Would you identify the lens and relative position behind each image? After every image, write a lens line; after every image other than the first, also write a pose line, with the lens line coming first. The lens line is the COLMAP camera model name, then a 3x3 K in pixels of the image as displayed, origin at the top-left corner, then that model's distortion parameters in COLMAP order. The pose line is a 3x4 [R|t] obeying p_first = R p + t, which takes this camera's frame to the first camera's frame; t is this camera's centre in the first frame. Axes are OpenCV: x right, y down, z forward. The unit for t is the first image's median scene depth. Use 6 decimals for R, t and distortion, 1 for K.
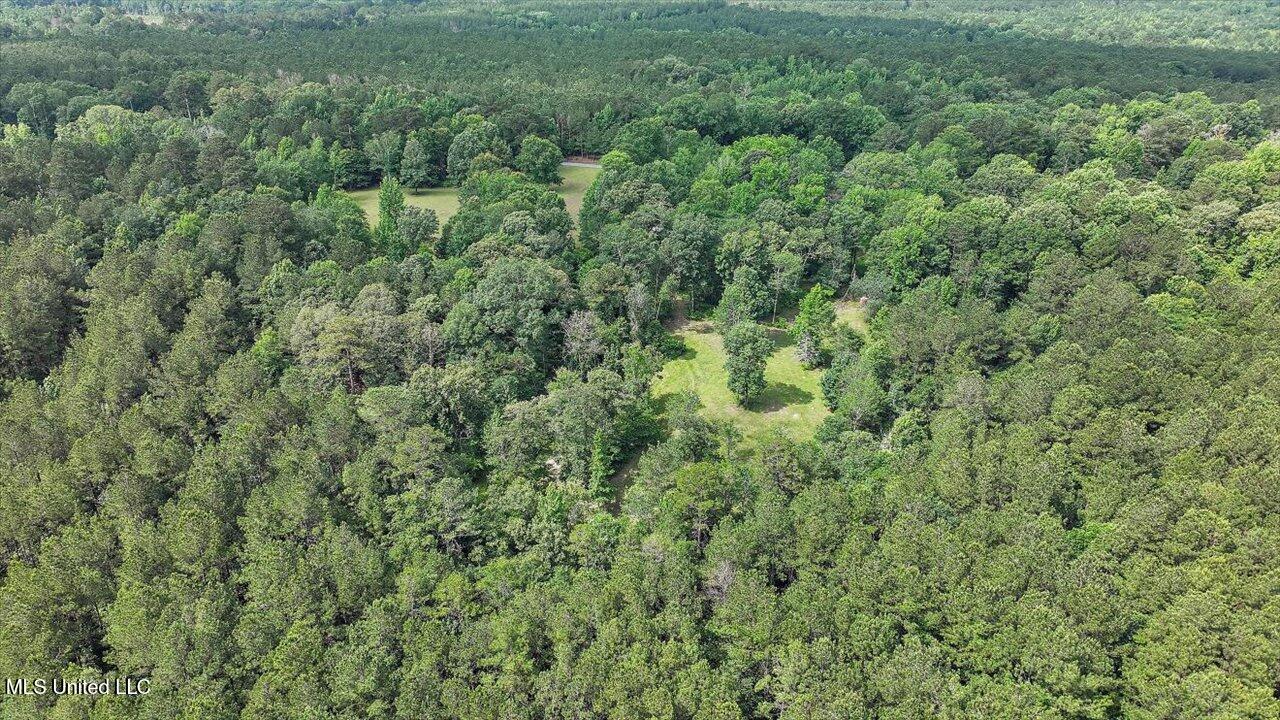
lens RADIAL K [[900.3, 0, 640.0], [0, 900.3, 360.0], [0, 0, 1]] dist [-0.008319, 0.020966]
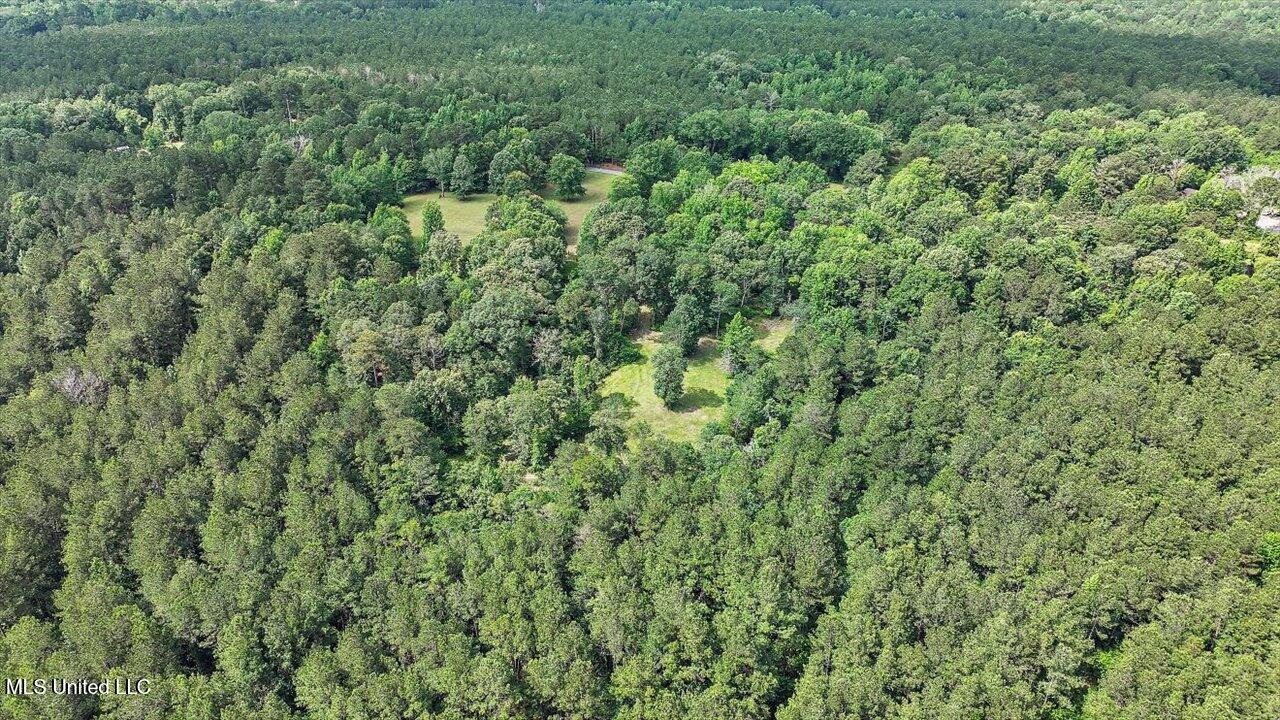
lens RADIAL K [[900.3, 0, 640.0], [0, 900.3, 360.0], [0, 0, 1]] dist [-0.008319, 0.020966]
pose [[0.993445, 0.050518, -0.102543, 0.213864], [-0.044668, 0.997284, 0.058565, -0.095601], [0.105223, -0.053601, 0.993003, -0.318771]]
